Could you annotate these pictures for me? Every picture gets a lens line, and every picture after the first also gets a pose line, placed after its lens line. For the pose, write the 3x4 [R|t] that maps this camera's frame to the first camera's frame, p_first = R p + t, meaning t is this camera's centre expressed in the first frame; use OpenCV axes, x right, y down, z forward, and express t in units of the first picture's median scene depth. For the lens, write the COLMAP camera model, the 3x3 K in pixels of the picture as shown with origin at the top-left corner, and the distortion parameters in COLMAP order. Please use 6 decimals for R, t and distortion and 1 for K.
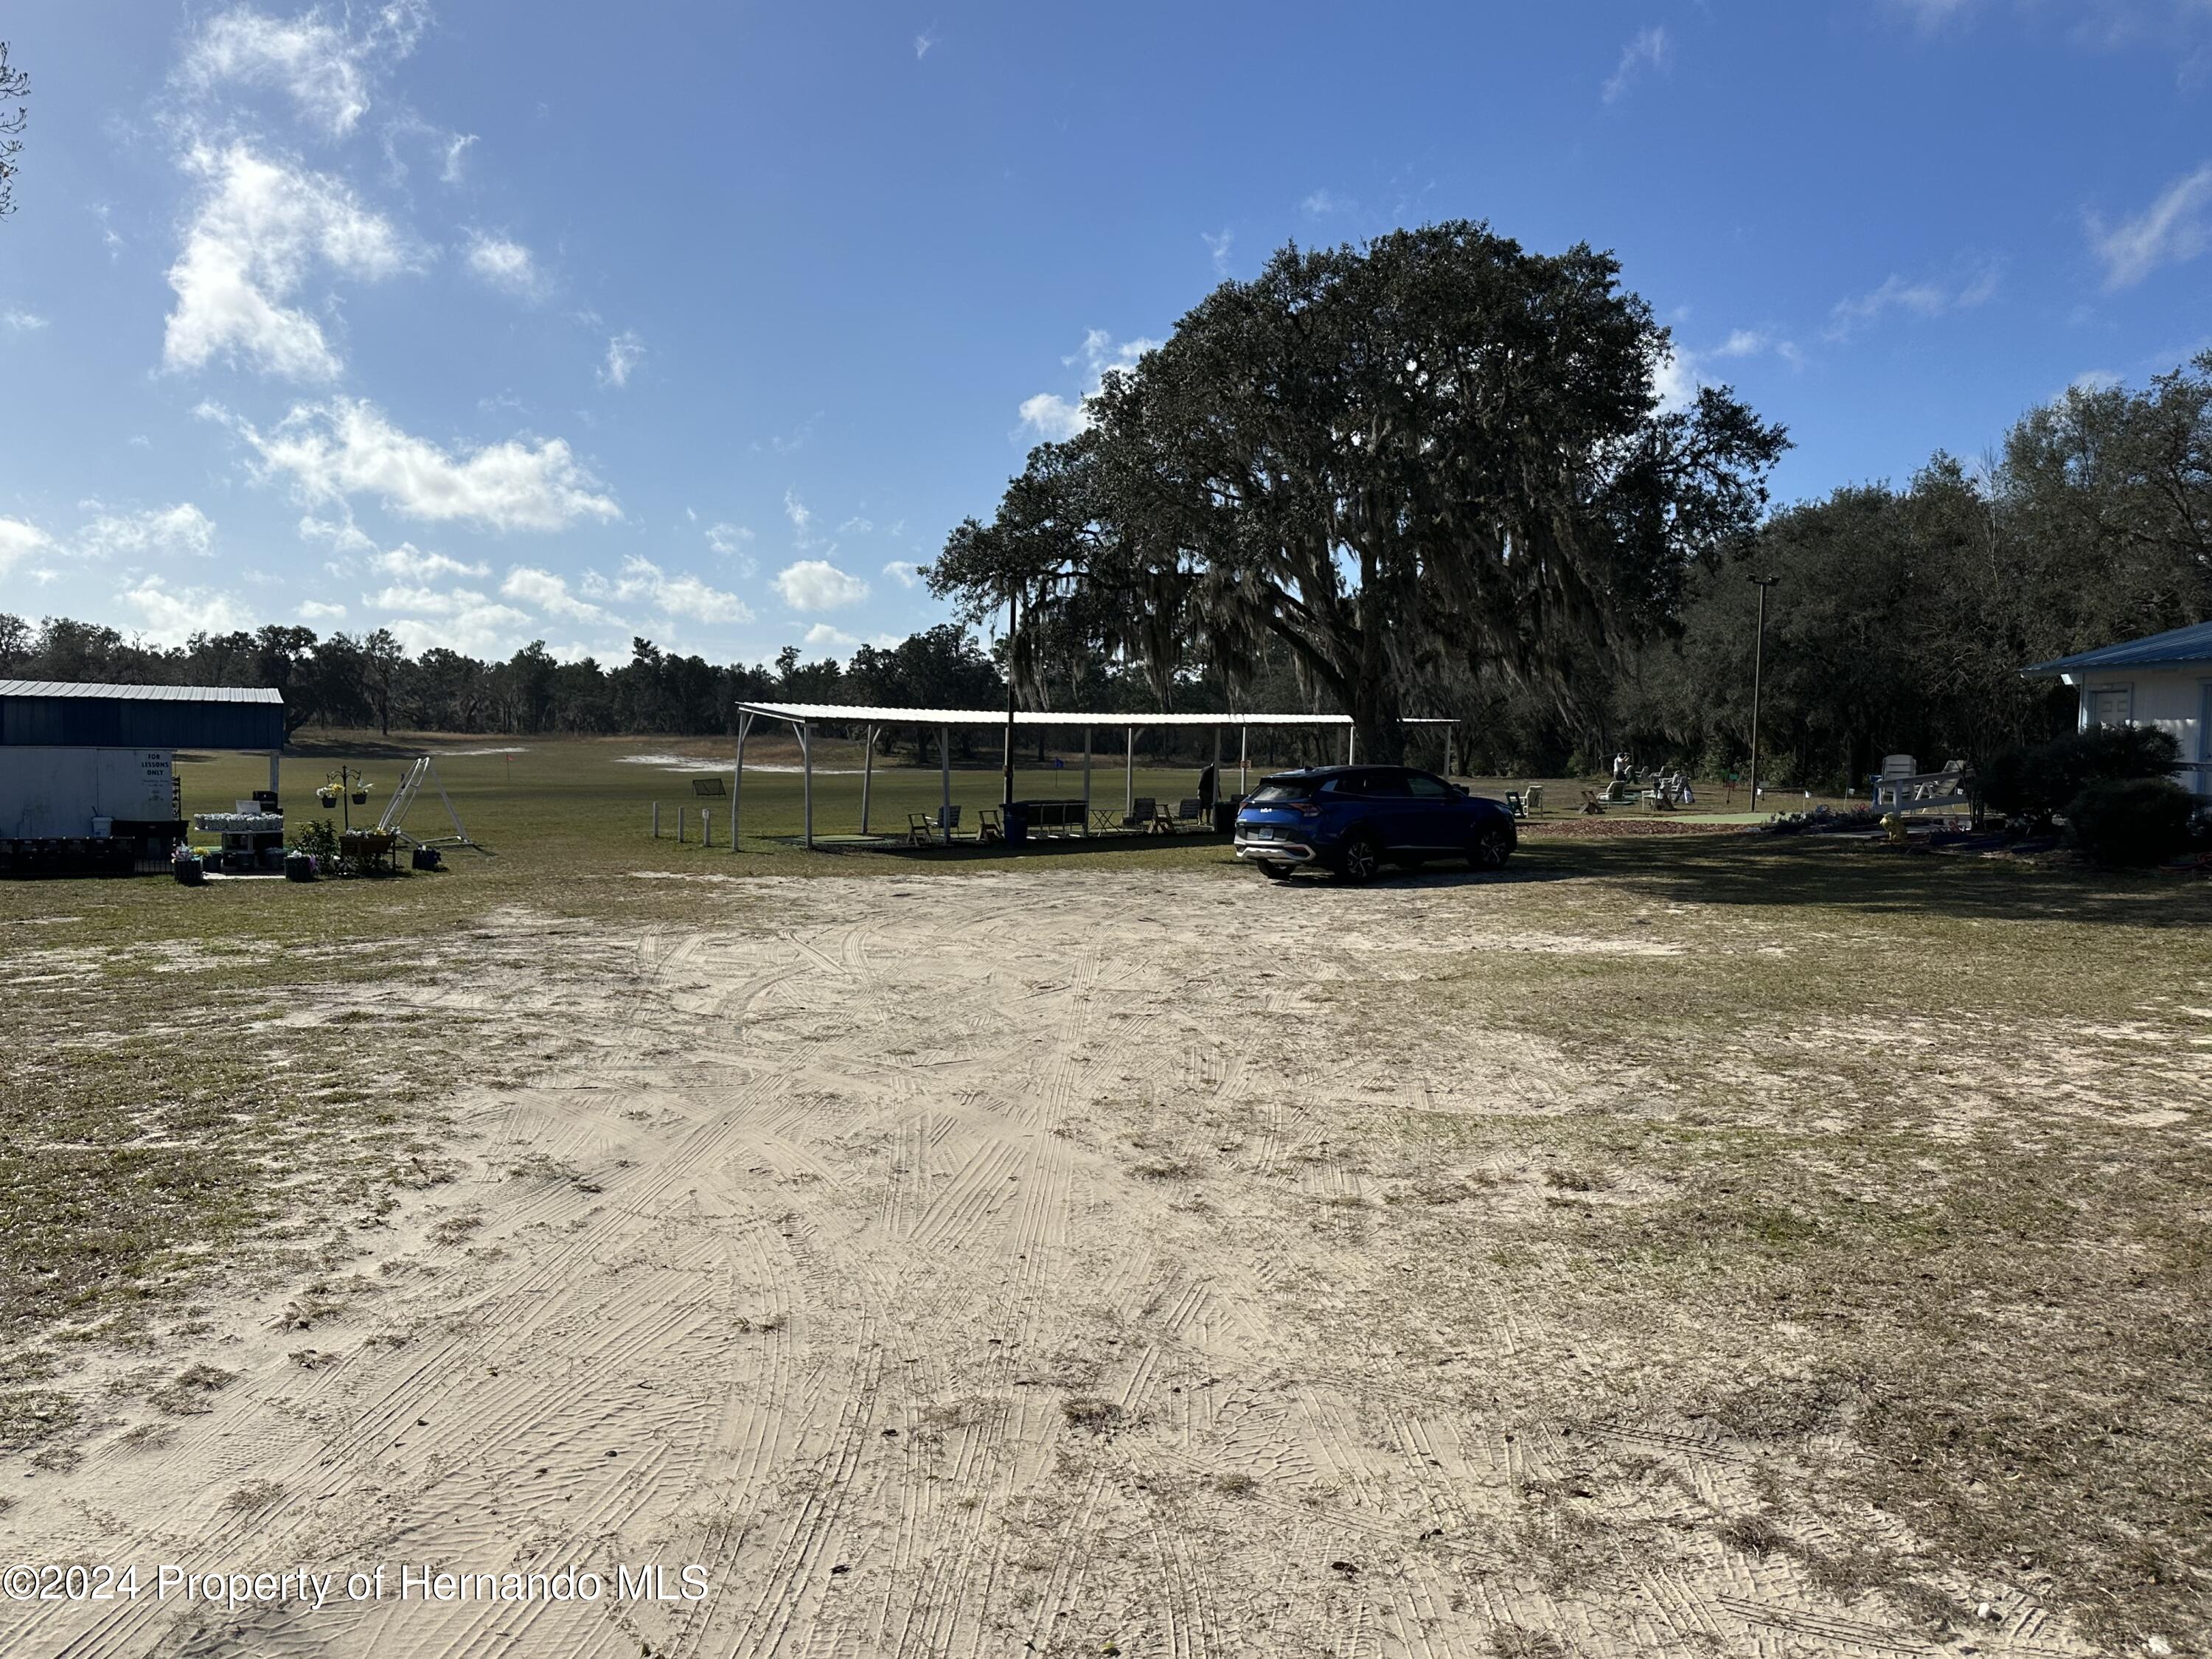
lens RADIAL K [[1664.0, 0, 1116.8], [0, 1664.0, 833.0], [0, 0, 1]] dist [0.073709, -0.112098]
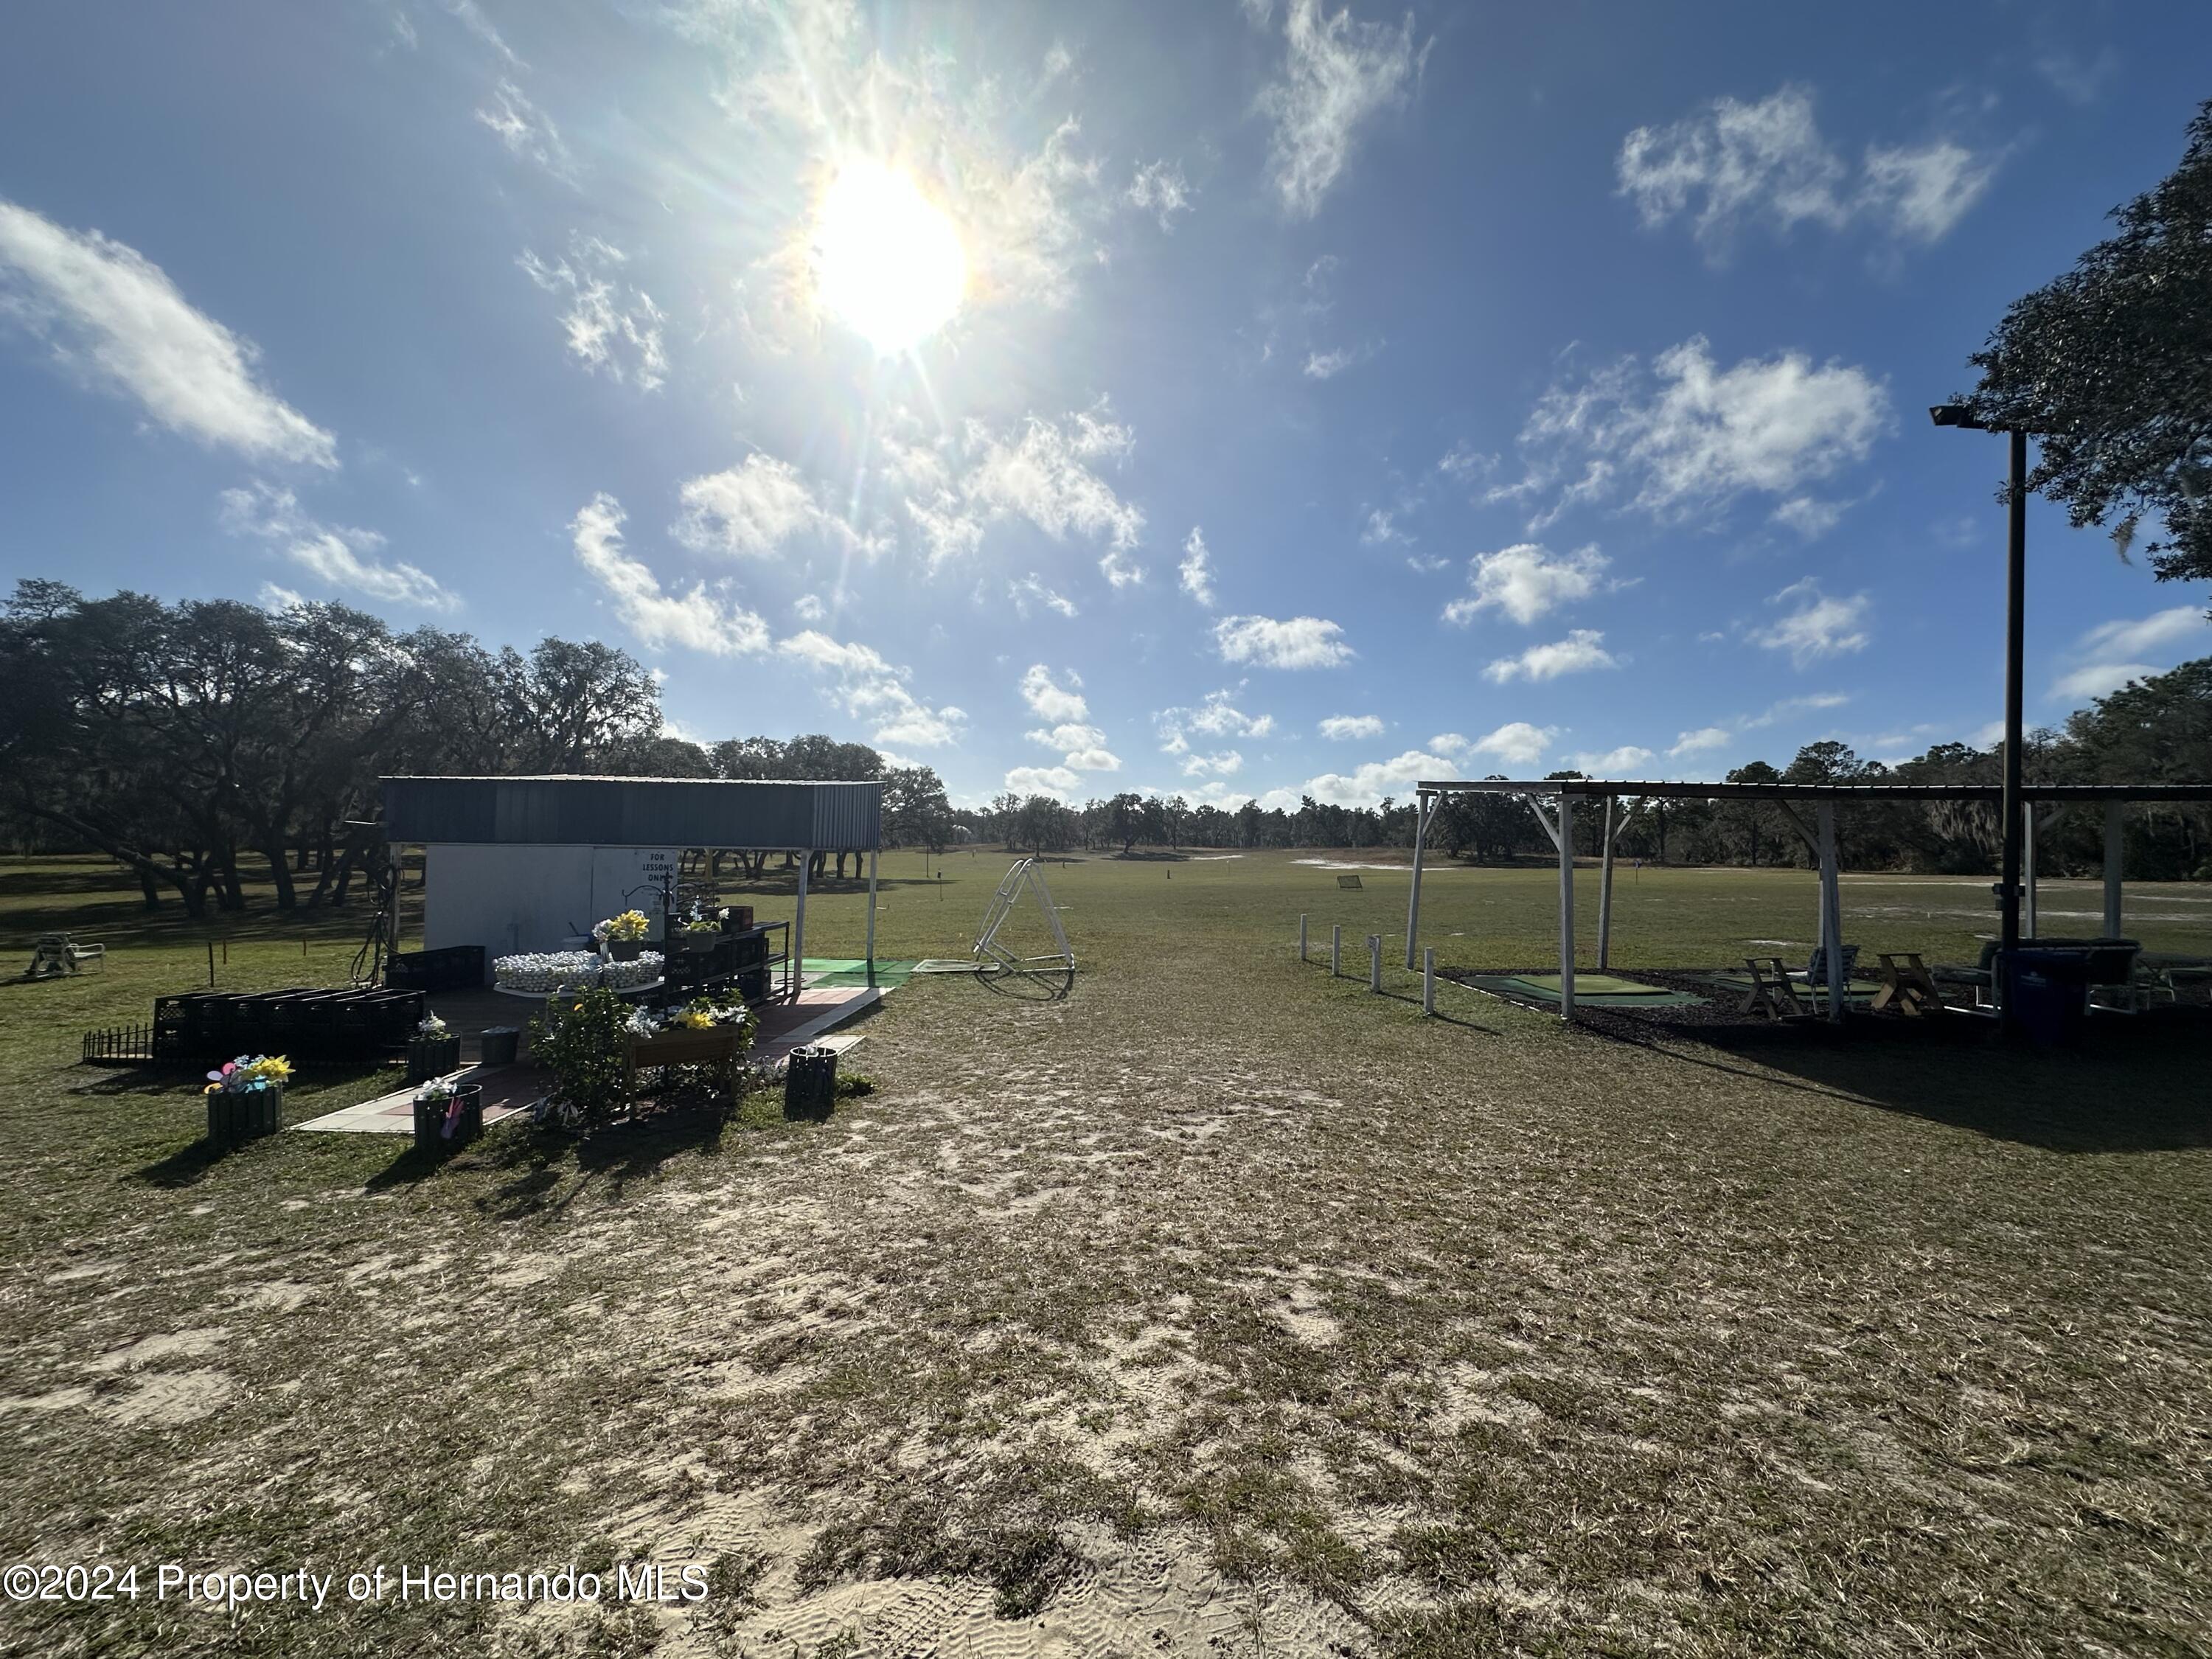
lens RADIAL K [[862.7, 0, 1092.5], [0, 862.7, 838.5], [0, 0, 1]] dist [0.000251, 0.000013]
pose [[0.868086, -0.015735, -0.496164, -1.784996], [-0.019595, 0.997632, -0.065922, -0.282651], [0.496026, 0.066949, 0.865723, 7.083747]]
